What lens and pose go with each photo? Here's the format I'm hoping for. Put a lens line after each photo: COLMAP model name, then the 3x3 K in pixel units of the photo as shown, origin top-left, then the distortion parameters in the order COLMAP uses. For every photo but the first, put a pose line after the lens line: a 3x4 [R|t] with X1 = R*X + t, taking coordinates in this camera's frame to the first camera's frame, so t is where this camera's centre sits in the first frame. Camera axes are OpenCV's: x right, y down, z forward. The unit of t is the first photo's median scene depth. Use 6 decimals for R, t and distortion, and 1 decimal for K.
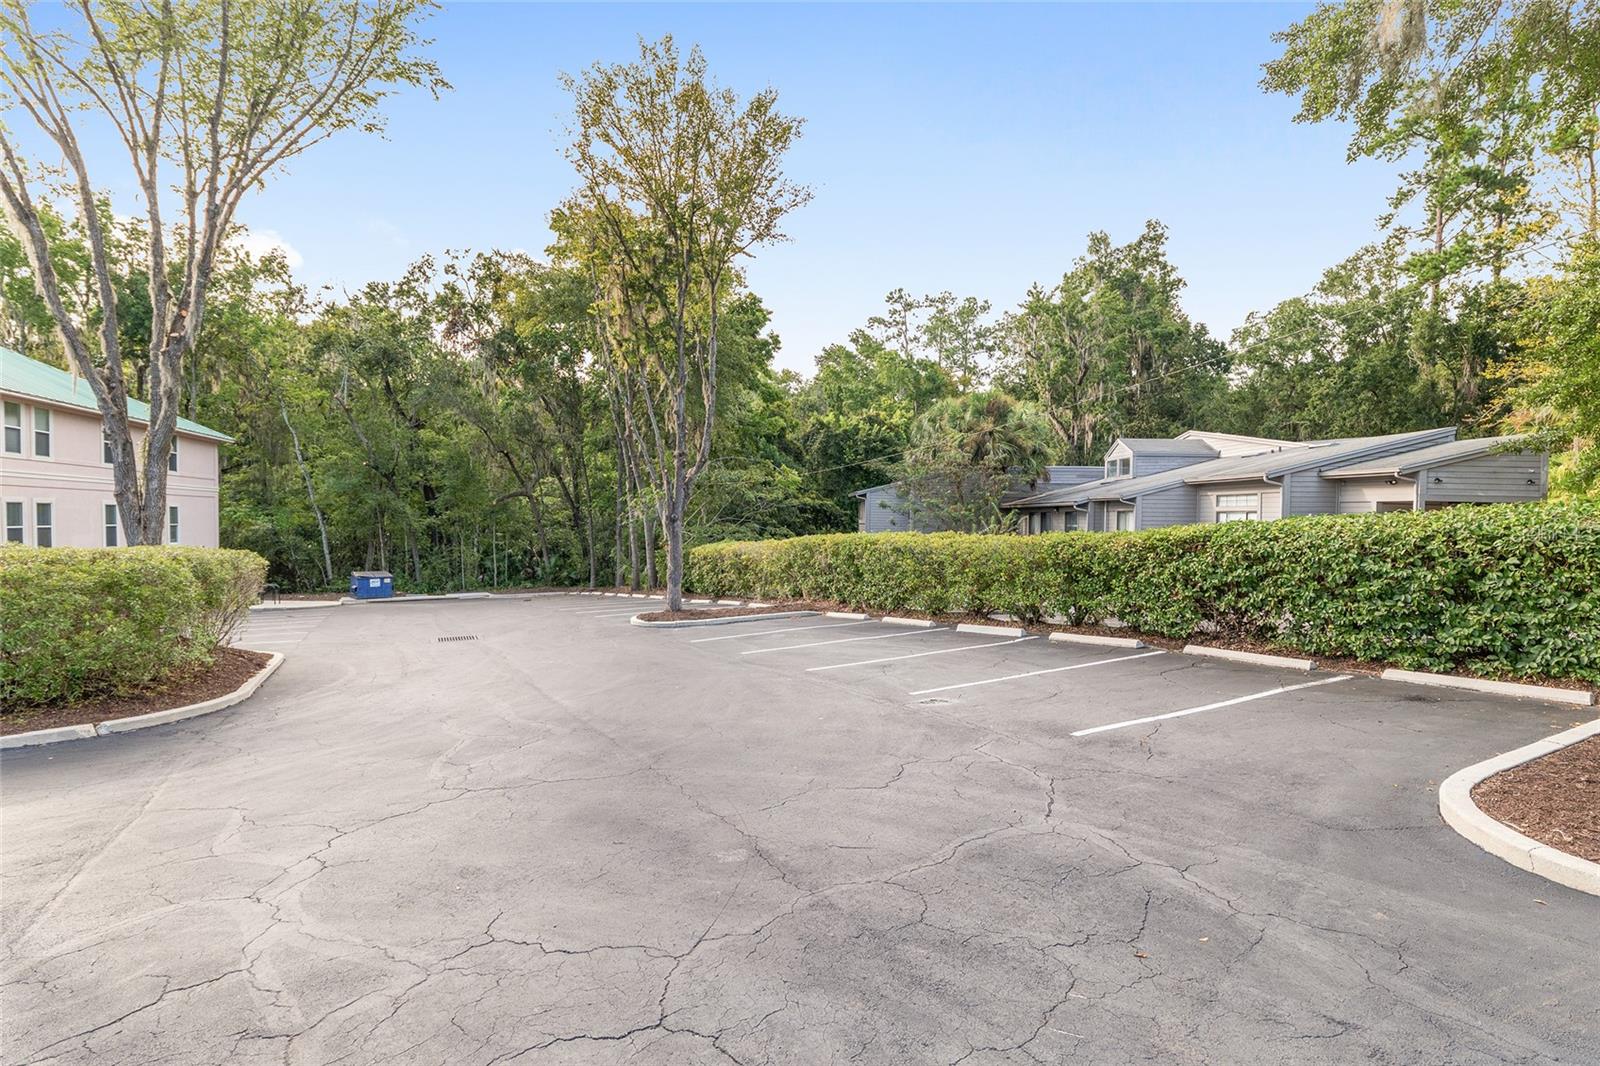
lens RADIAL K [[759.6, 0, 800.0], [0, 759.6, 533.0], [0, 0, 1]] dist [-0.013902, -0.000396]
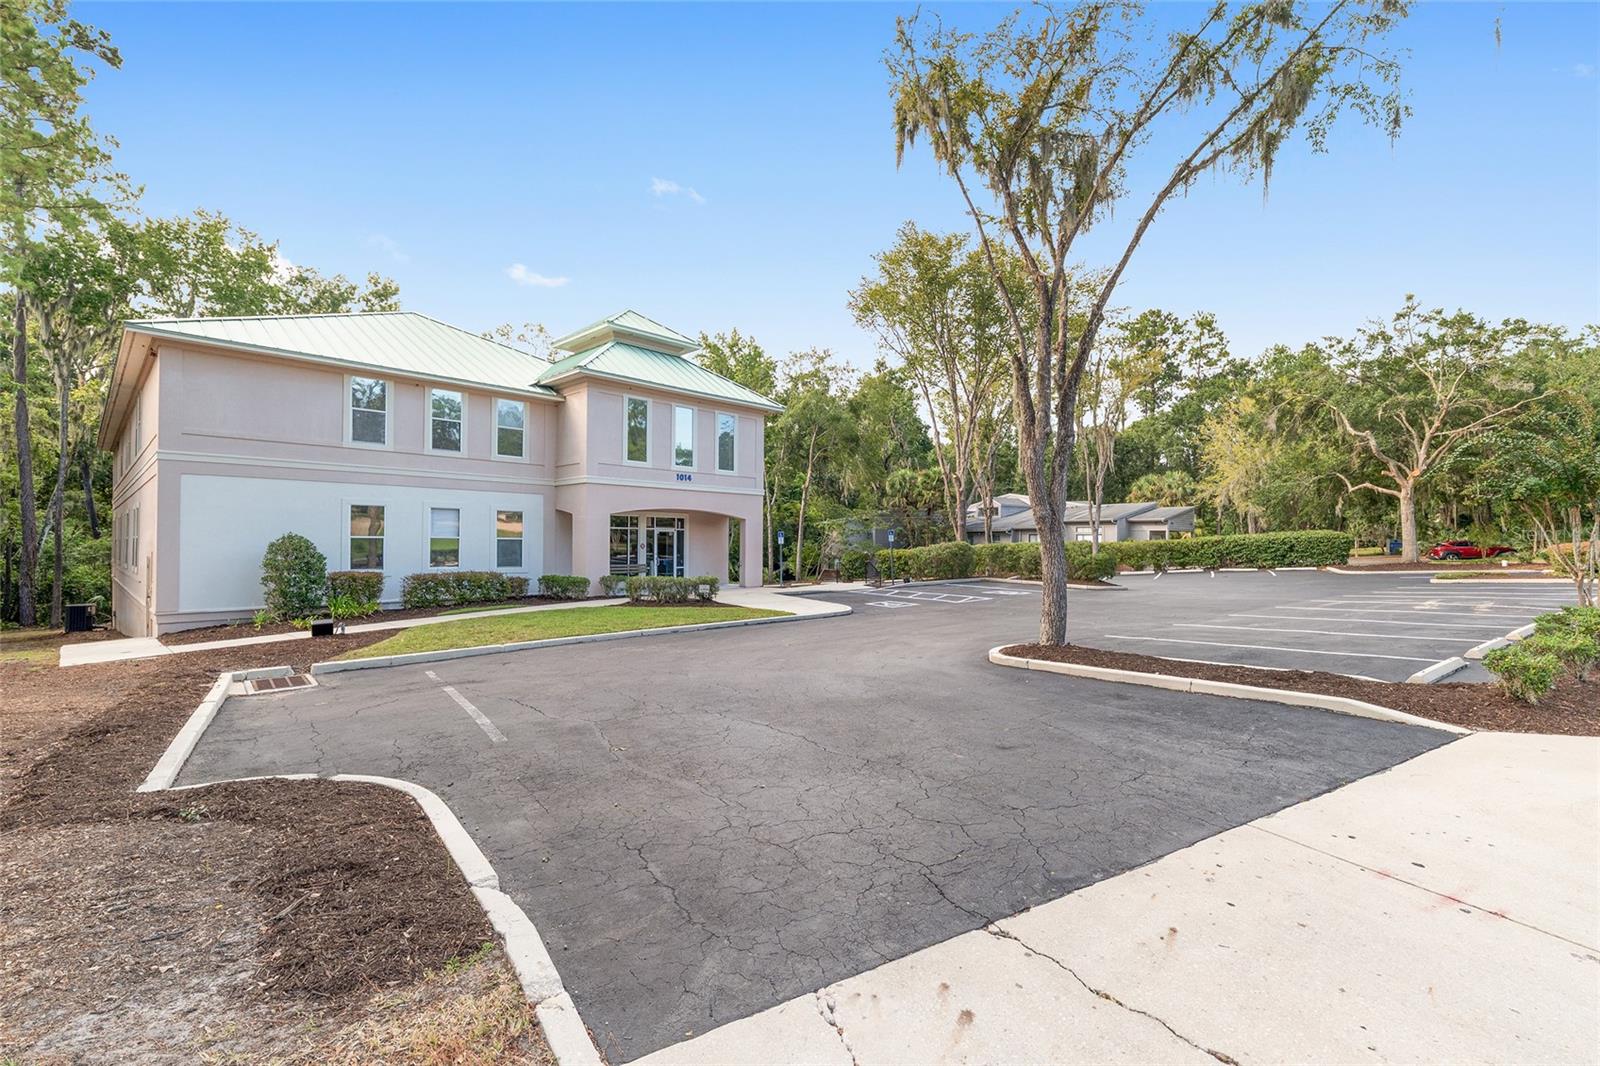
lens RADIAL K [[701.5, 0, 800.0], [0, 701.5, 533.0], [0, 0, 1]] dist [-0.000802, -0.000336]
pose [[0.866413, 0.006710, 0.499283, -2.698328], [0.010260, 0.999459, -0.031238, 0.052281], [-0.499222, 0.032188, 0.865876, -0.873740]]
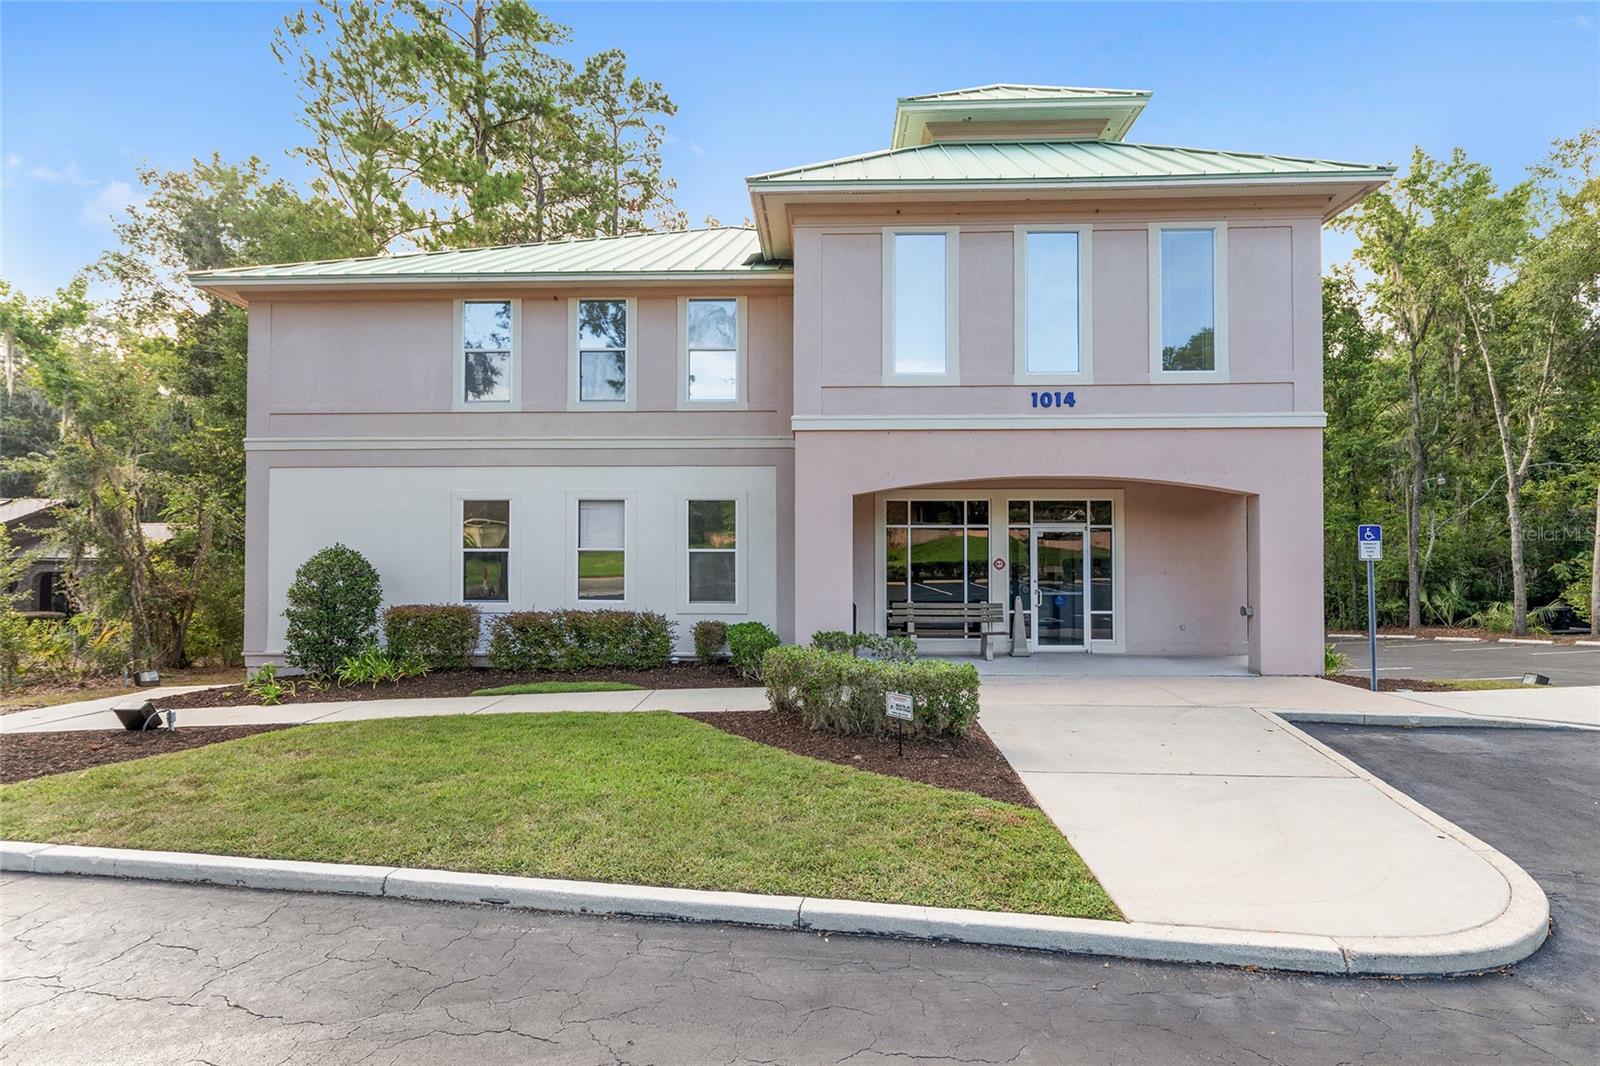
lens RADIAL K [[795.7, 0, 800.0], [0, 795.7, 533.0], [0, 0, 1]] dist [0.004899, 0.000065]
pose [[0.950785, -0.011983, -0.309621, -1.997032], [-0.001533, 0.999058, -0.043374, 0.026630], [0.309849, 0.041714, 0.949870, 0.012480]]
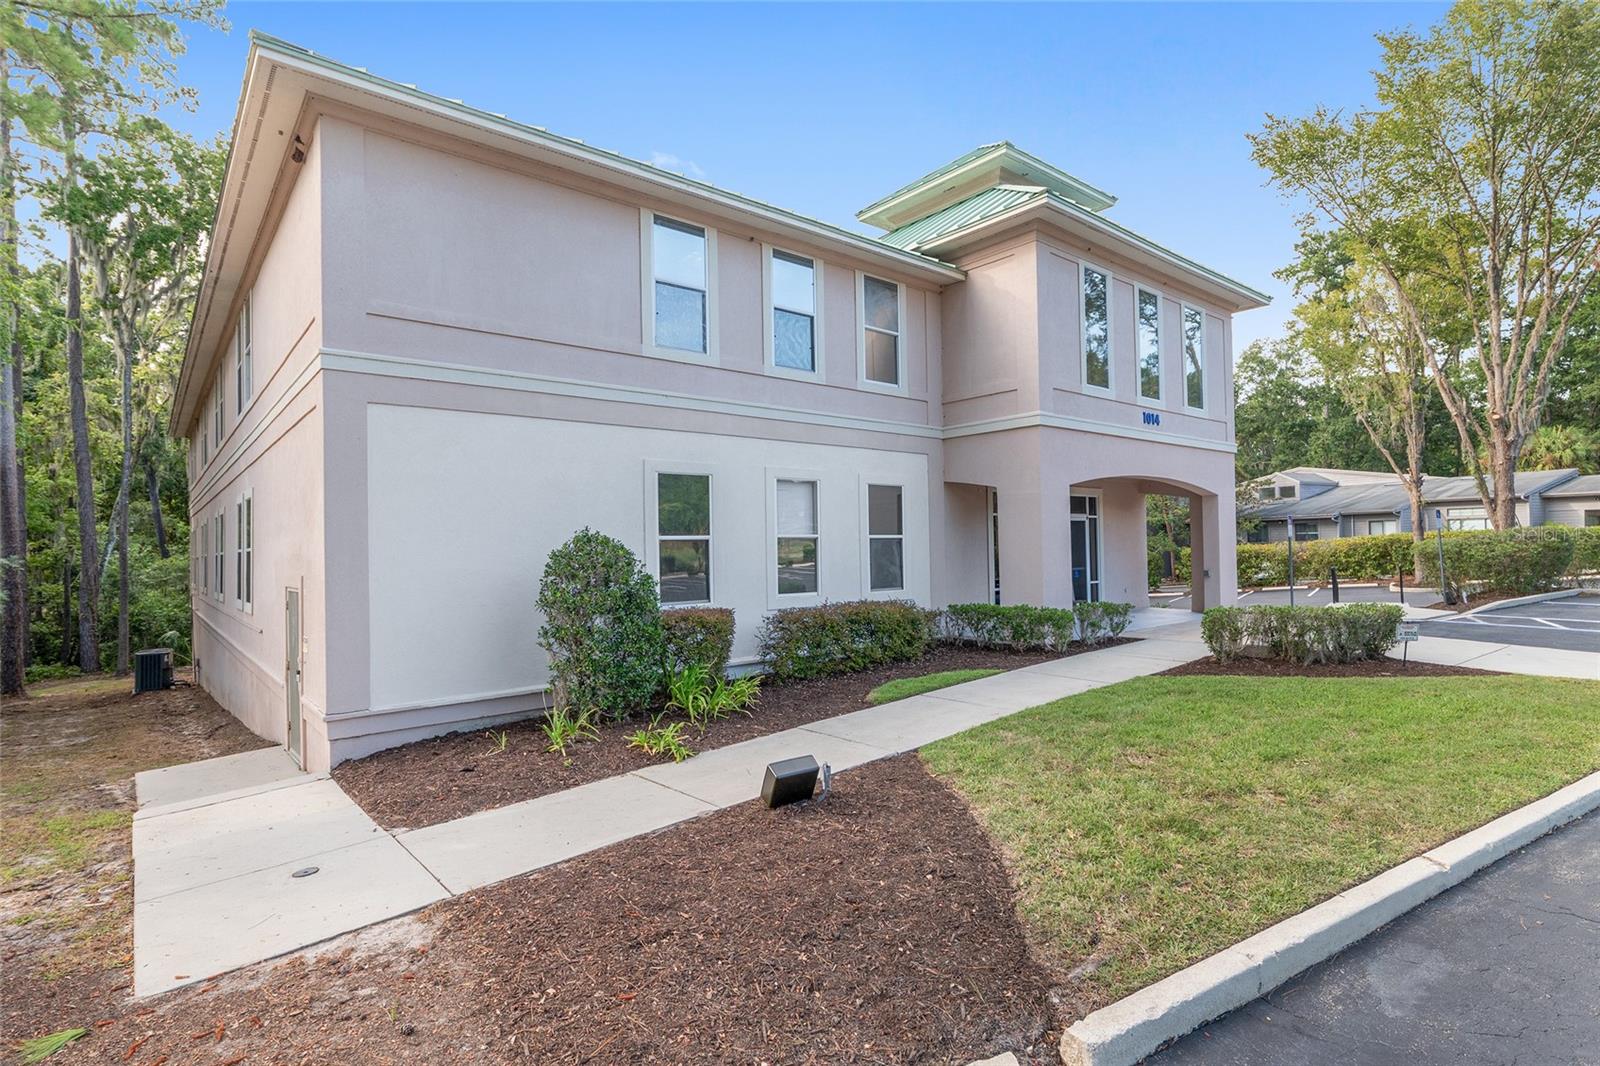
lens RADIAL K [[795.7, 0, 800.0], [0, 795.7, 533.0], [0, 0, 1]] dist [0.004899, 0.000065]
pose [[0.916285, -0.015335, 0.400234, -2.984767], [0.032729, 0.998792, -0.036660, 0.034436], [-0.399188, 0.046690, 0.915680, 0.083258]]
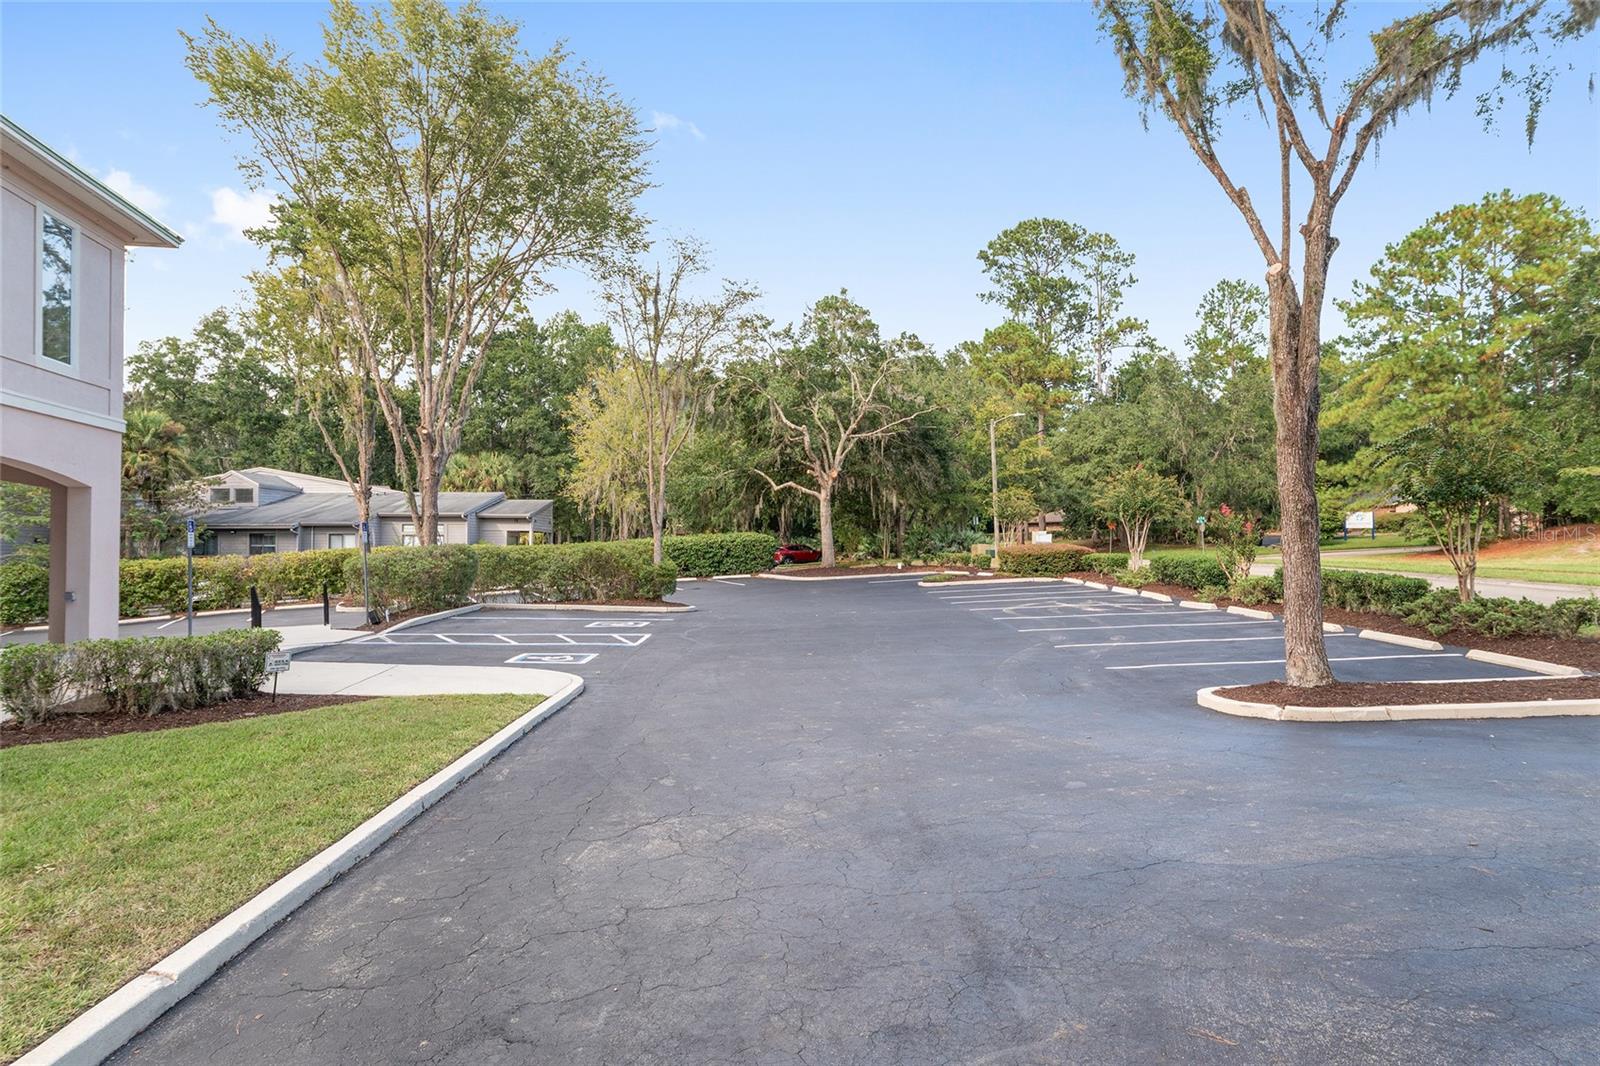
lens RADIAL K [[964.5, 0, 800.0], [0, 964.5, 533.0], [0, 0, 1]] dist [-0.001056, -0.000196]
pose [[0.102106, 0.015244, 0.994657, -2.881045], [0.021363, 0.999618, -0.017513, 0.039142], [-0.994544, 0.023037, 0.101741, 0.051470]]
